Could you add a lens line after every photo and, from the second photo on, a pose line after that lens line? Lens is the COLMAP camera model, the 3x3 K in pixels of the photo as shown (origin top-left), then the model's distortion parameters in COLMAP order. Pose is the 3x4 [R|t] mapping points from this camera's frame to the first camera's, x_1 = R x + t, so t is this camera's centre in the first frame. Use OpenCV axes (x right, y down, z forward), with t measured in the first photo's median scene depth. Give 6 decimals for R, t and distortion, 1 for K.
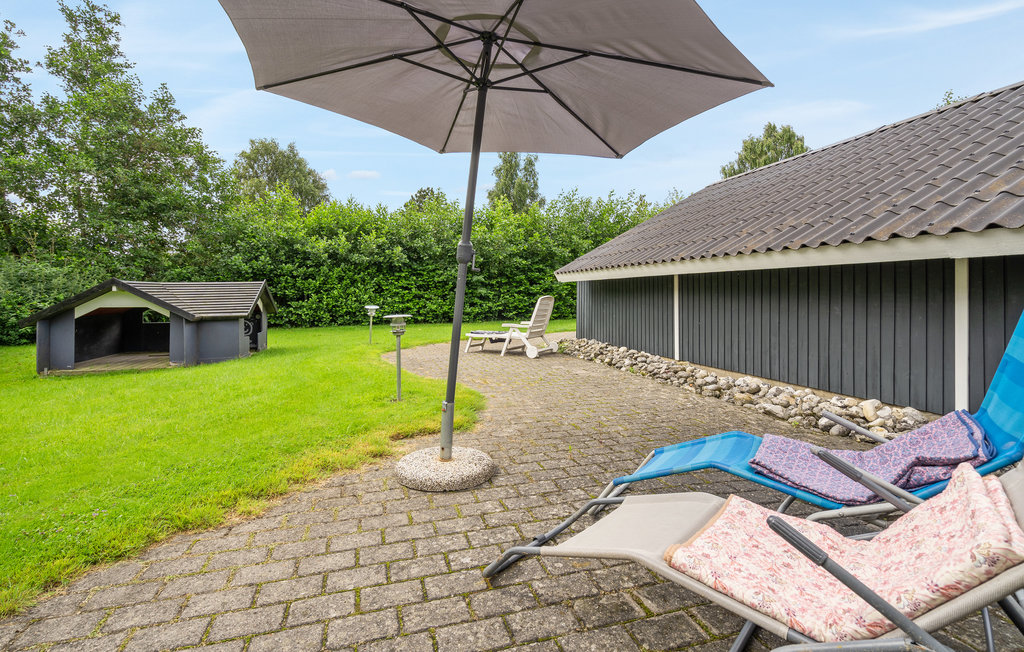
lens RADIAL K [[478.6, 0, 500.6], [0, 478.6, 304.9], [0, 0, 1]] dist [0.000905, -0.000496]
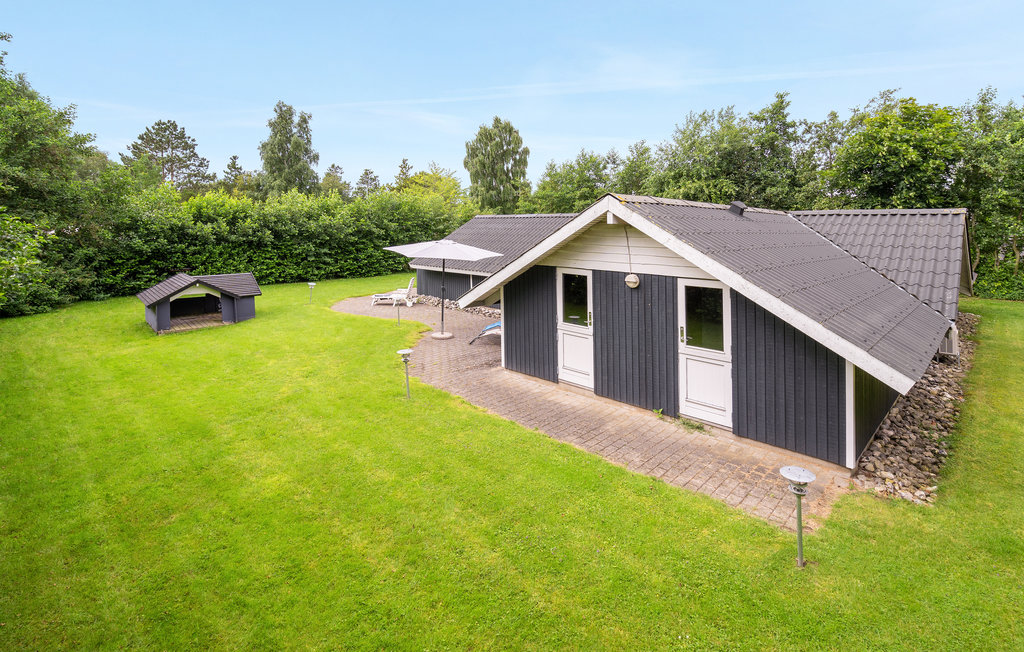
lens RADIAL K [[478.6, 0, 500.6], [0, 478.6, 304.9], [0, 0, 1]] dist [0.000905, -0.000496]
pose [[0.864532, -0.064843, 0.498377, -0.321740], [-0.006110, 0.990212, 0.139435, -0.099882], [-0.502541, -0.123591, 0.855674, -0.533241]]
